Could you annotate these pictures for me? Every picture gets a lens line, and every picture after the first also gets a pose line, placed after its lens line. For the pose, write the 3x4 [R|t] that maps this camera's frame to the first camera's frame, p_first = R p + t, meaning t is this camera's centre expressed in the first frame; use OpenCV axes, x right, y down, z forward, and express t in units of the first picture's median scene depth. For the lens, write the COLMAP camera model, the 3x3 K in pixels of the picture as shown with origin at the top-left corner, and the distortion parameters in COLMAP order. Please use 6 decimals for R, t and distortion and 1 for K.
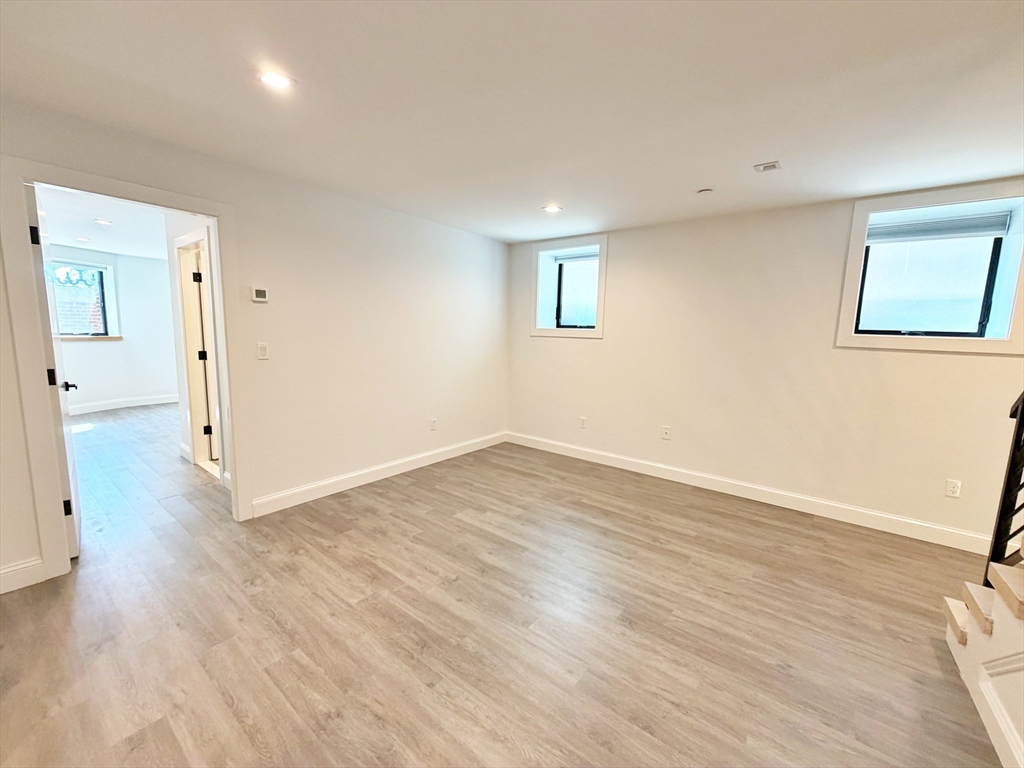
lens RADIAL K [[407.2, 0, 518.1], [0, 407.2, 388.4], [0, 0, 1]] dist [-0.002312, -0.000072]
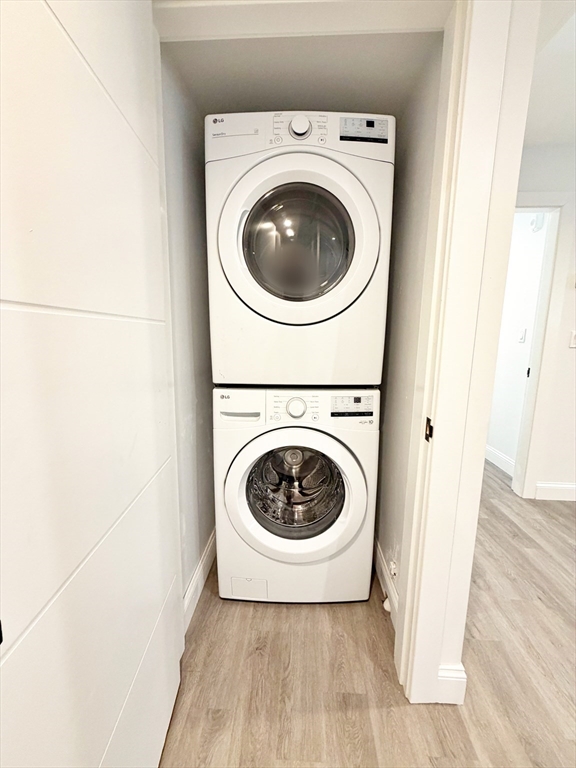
lens RADIAL K [[305.4, 0, 287.1], [0, 305.4, 383.2], [0, 0, 1]] dist [-0.002312, -0.000072]
pose [[0.580032, 0.110405, -0.807077, -0.436009], [-0.100859, 0.992883, 0.063337, 0.036167], [0.808326, 0.044664, 0.587039, 0.002841]]
